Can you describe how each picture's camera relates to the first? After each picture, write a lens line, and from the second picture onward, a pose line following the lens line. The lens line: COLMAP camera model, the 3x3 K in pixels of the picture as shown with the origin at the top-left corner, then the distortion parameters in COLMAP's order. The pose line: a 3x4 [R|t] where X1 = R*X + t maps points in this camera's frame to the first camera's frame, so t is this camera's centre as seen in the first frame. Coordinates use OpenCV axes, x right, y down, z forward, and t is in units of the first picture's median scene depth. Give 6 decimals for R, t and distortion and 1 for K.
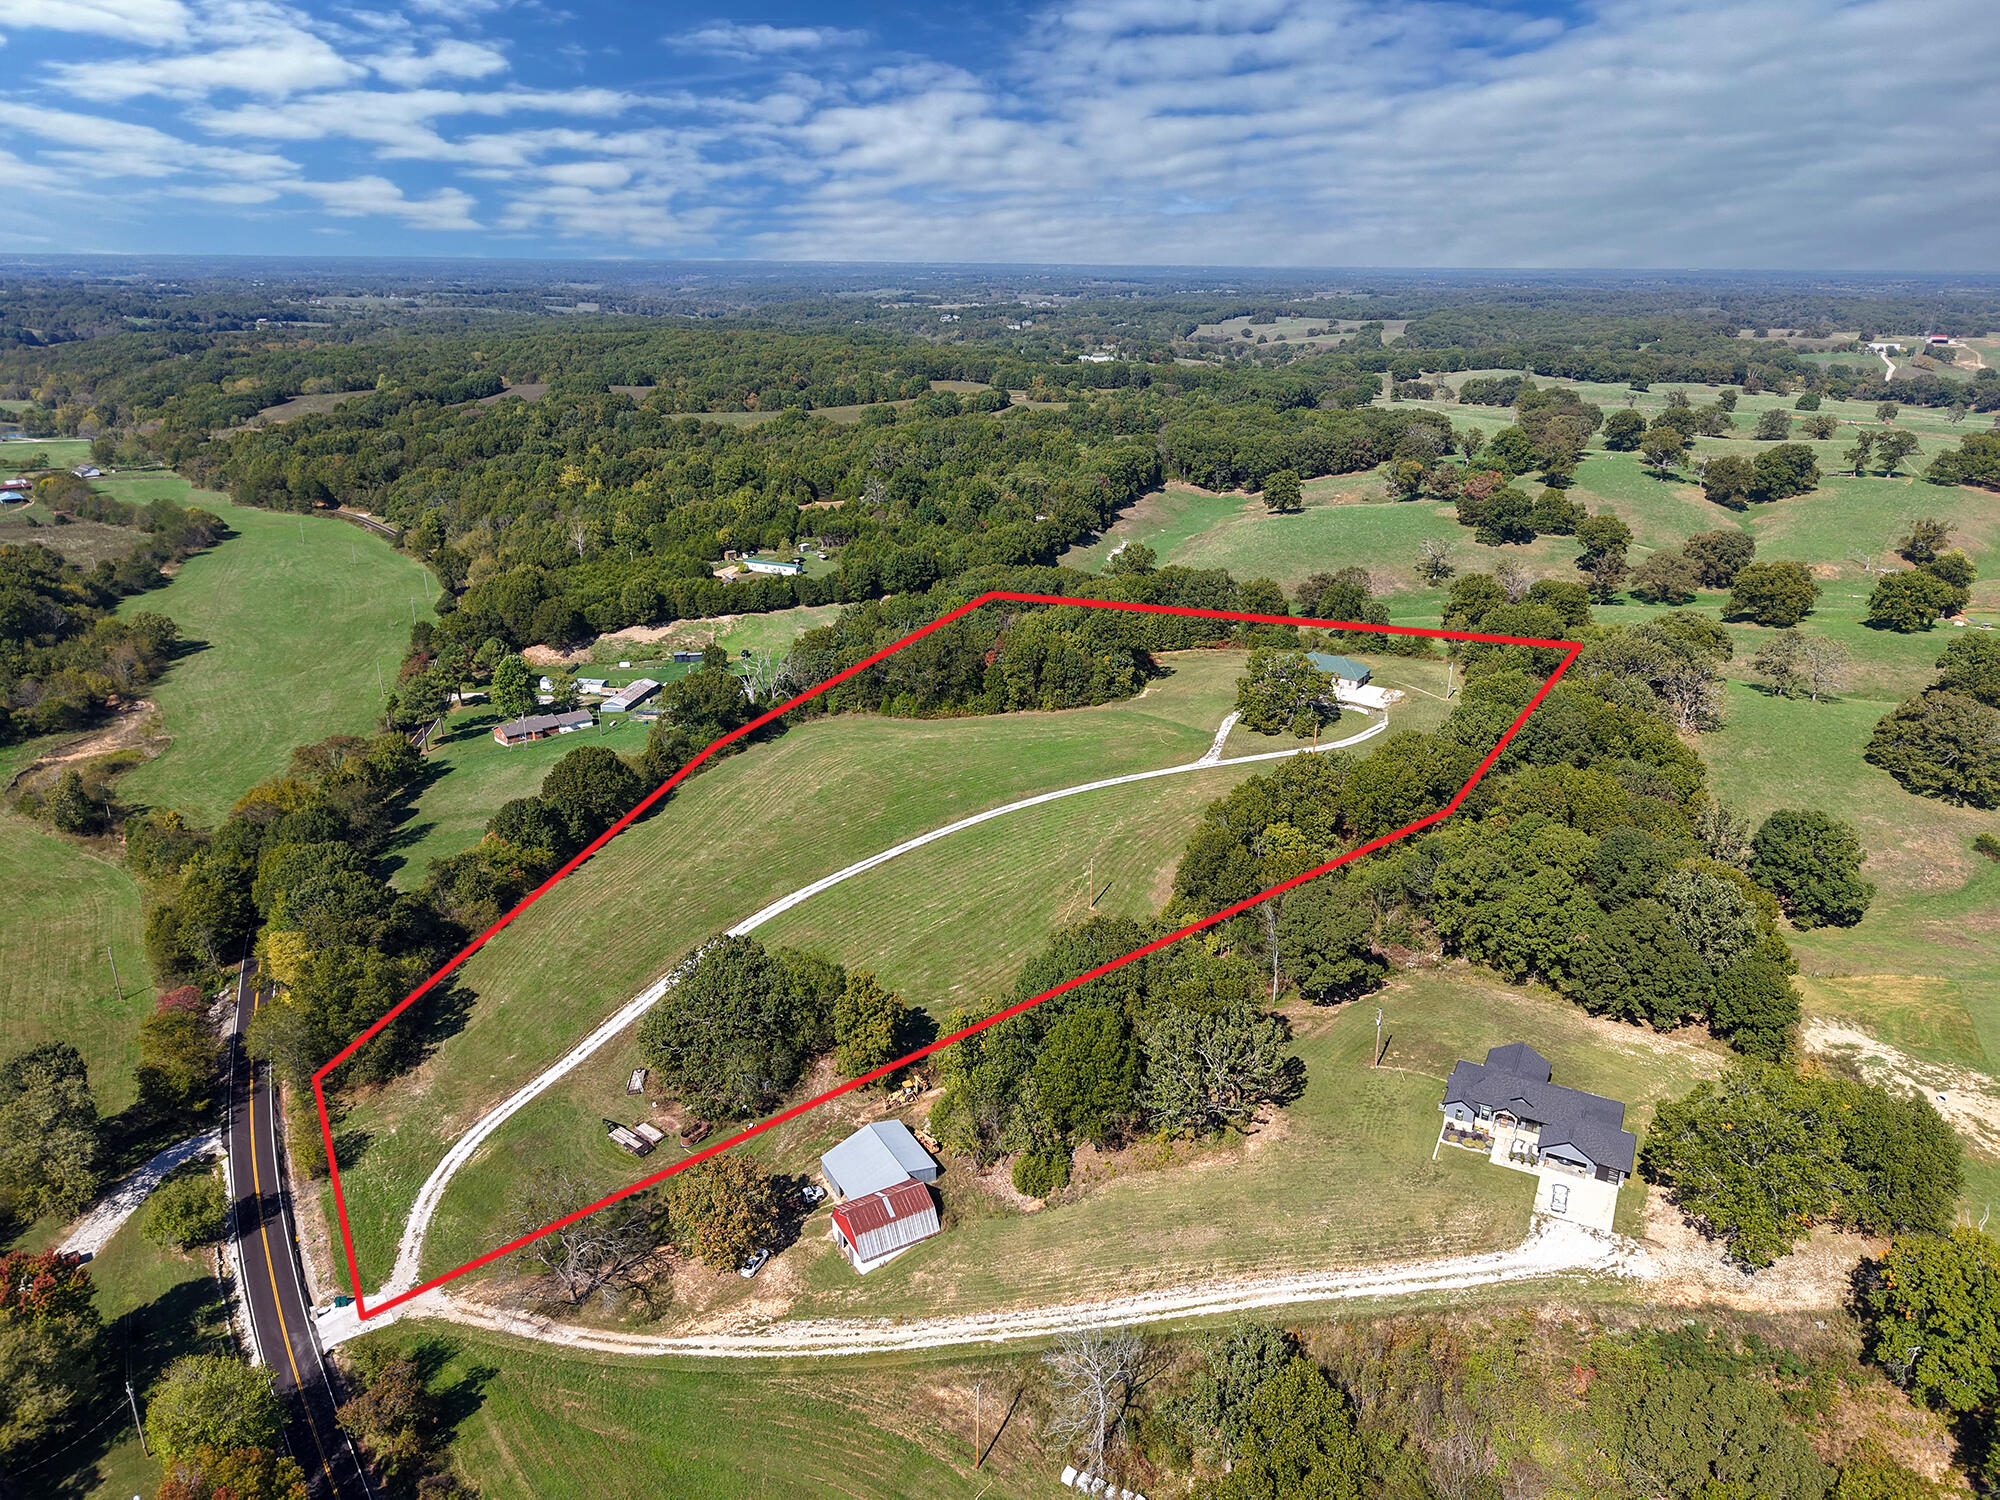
lens RADIAL K [[1334.3, 0, 999.5], [0, 1334.3, 746.1], [0, 0, 1]] dist [0.024514, -0.023913]
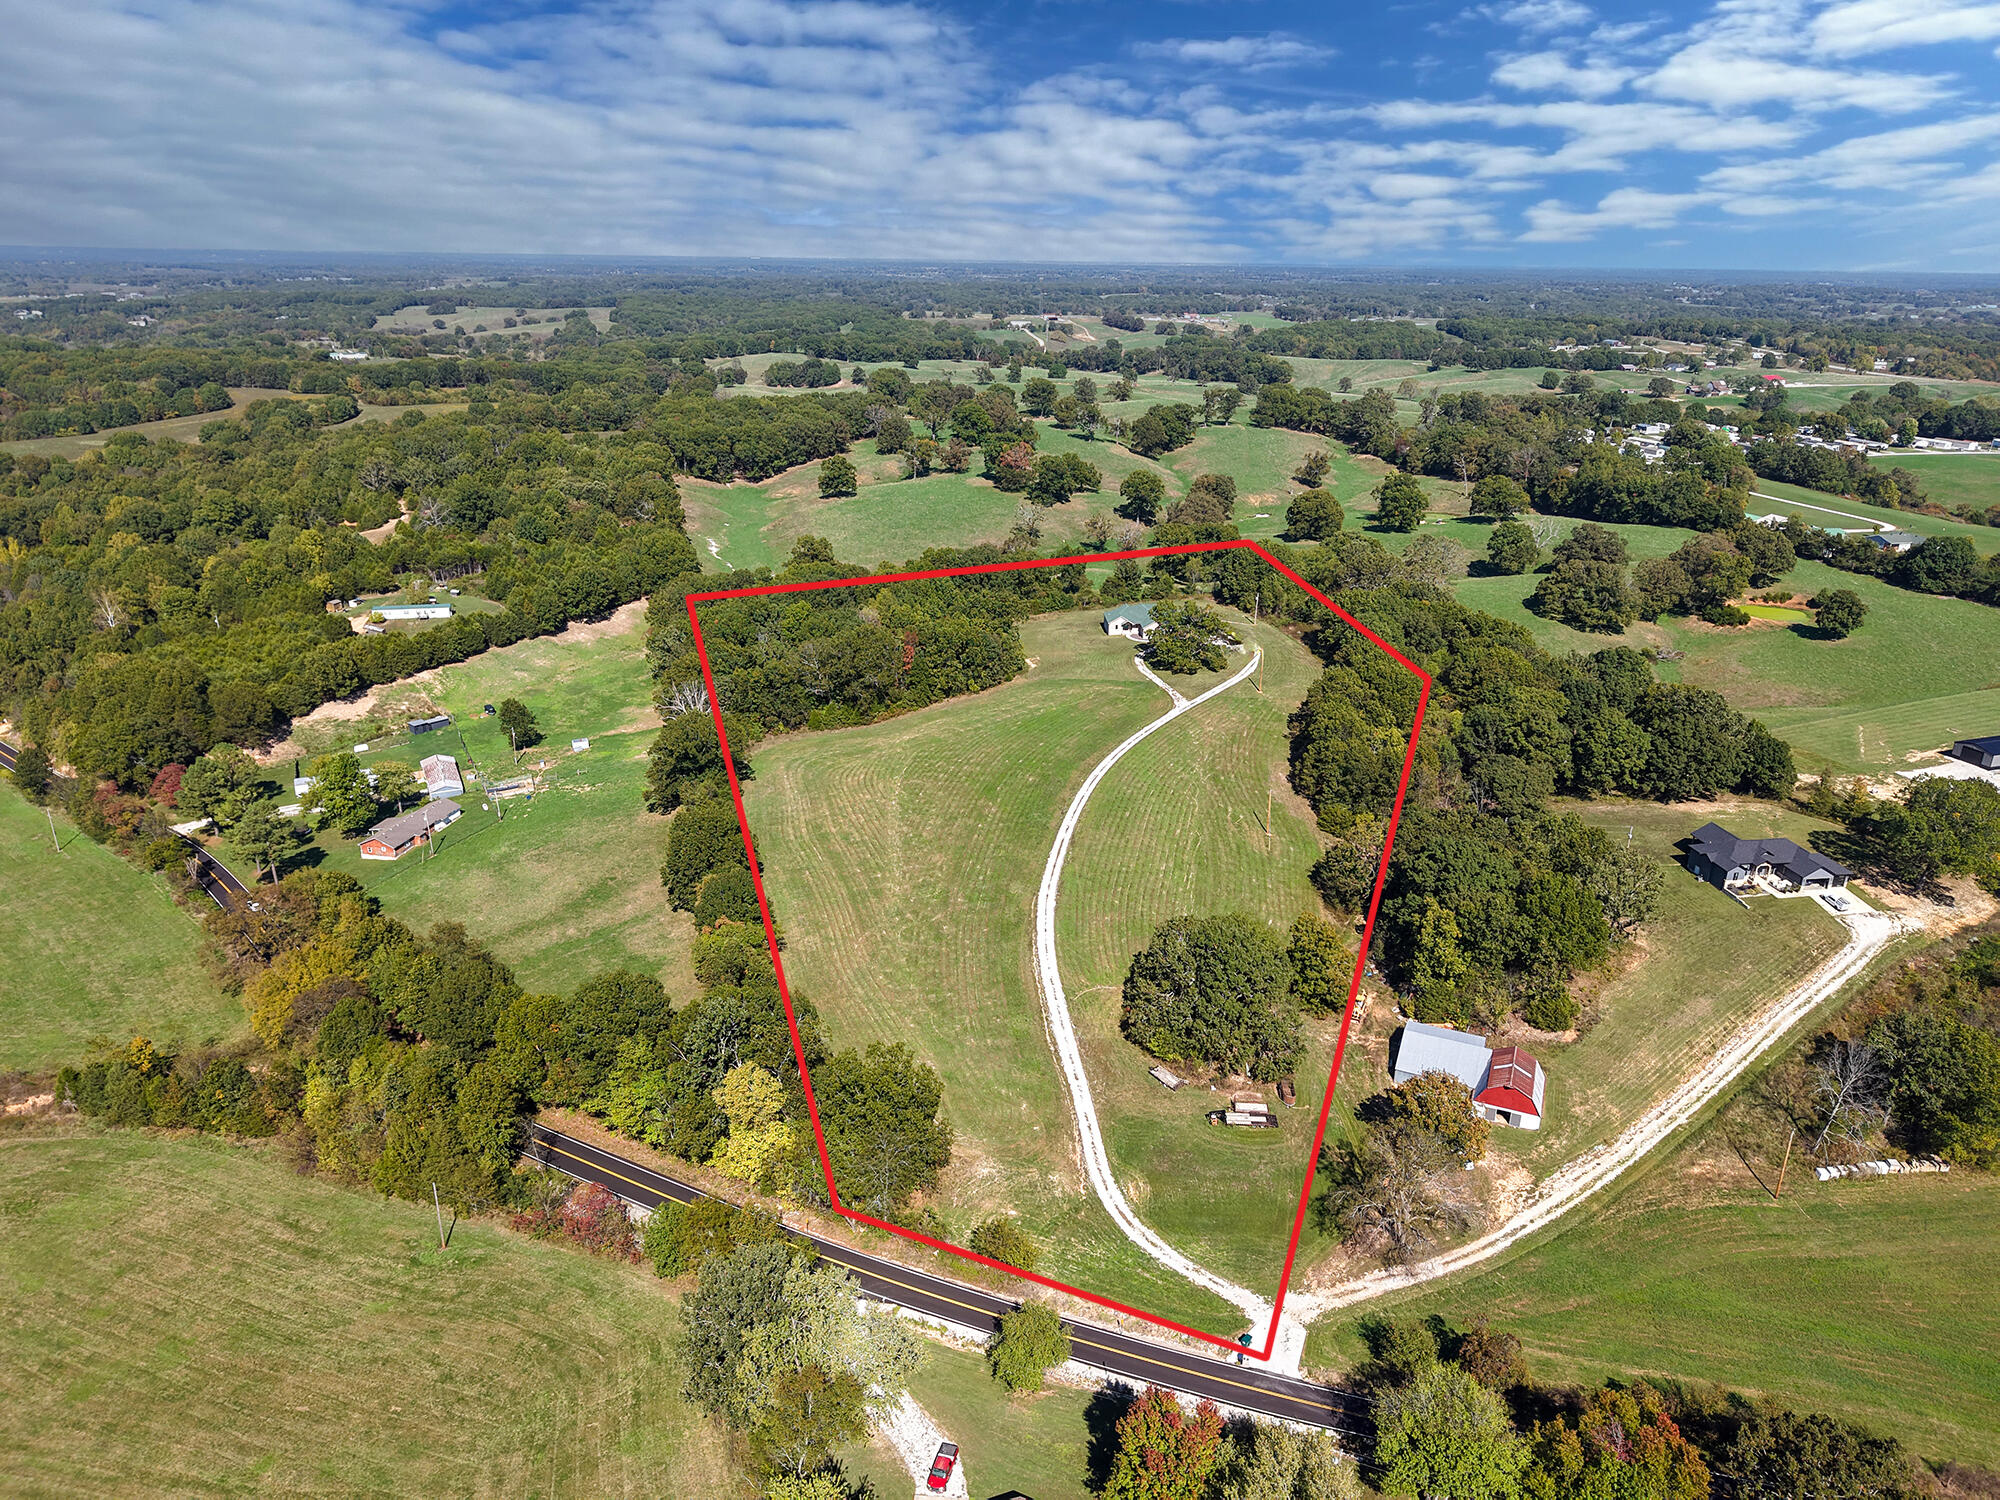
lens RADIAL K [[1334.3, 0, 1001.2], [0, 1334.3, 753.3], [0, 0, 1]] dist [0.024514, -0.023913]
pose [[0.808566, -0.202423, 0.552490, -0.983226], [0.194915, 0.978092, 0.073099, -0.097232], [-0.555183, 0.048583, 0.830308, 0.248568]]
